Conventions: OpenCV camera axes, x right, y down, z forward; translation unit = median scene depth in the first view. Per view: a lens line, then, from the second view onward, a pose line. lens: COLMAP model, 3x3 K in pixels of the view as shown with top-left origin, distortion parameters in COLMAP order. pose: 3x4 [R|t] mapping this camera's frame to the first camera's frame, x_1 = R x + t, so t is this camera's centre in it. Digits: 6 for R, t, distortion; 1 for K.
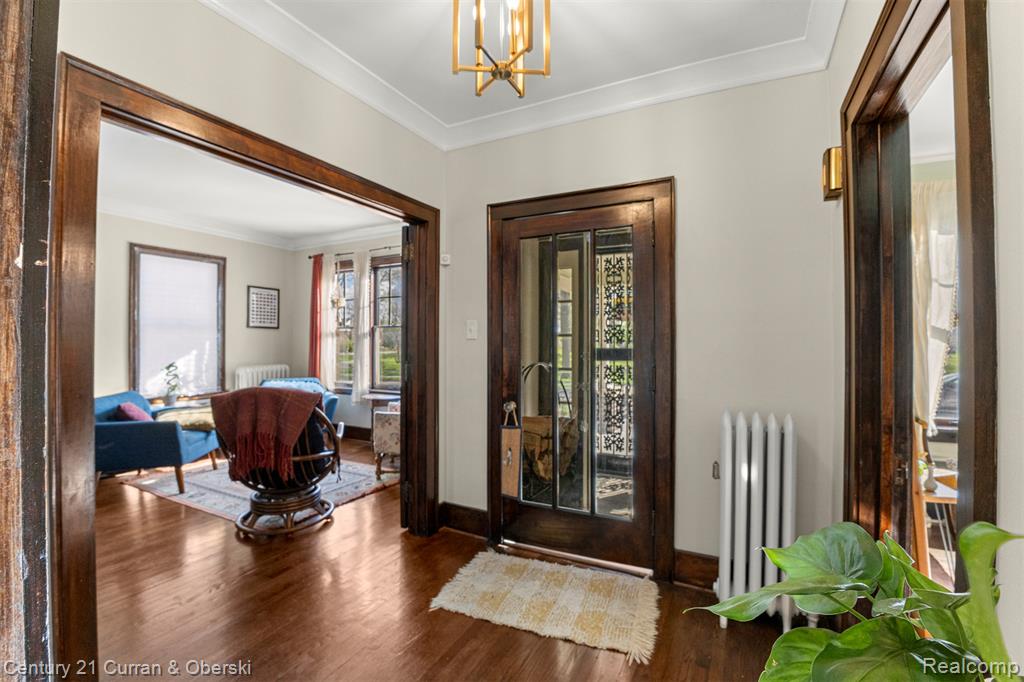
lens RADIAL K [[447.6, 0, 511.7], [0, 447.6, 339.2], [0, 0, 1]] dist [0.010281, -0.000300]
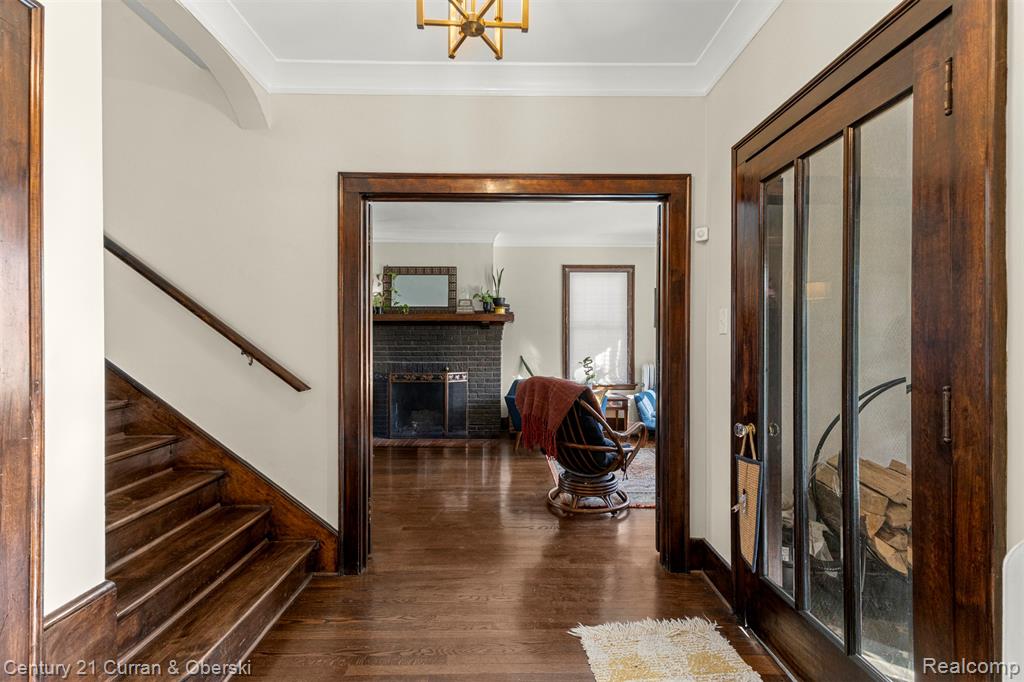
lens RADIAL K [[466.5, 0, 520.9], [0, 466.5, 340.4], [0, 0, 1]] dist [0.024757, 0.000173]
pose [[0.502420, -0.002799, -0.864619, 0.271529], [0.003650, 0.999993, -0.001117, 0.006886], [0.864616, -0.002595, 0.502426, 0.203448]]
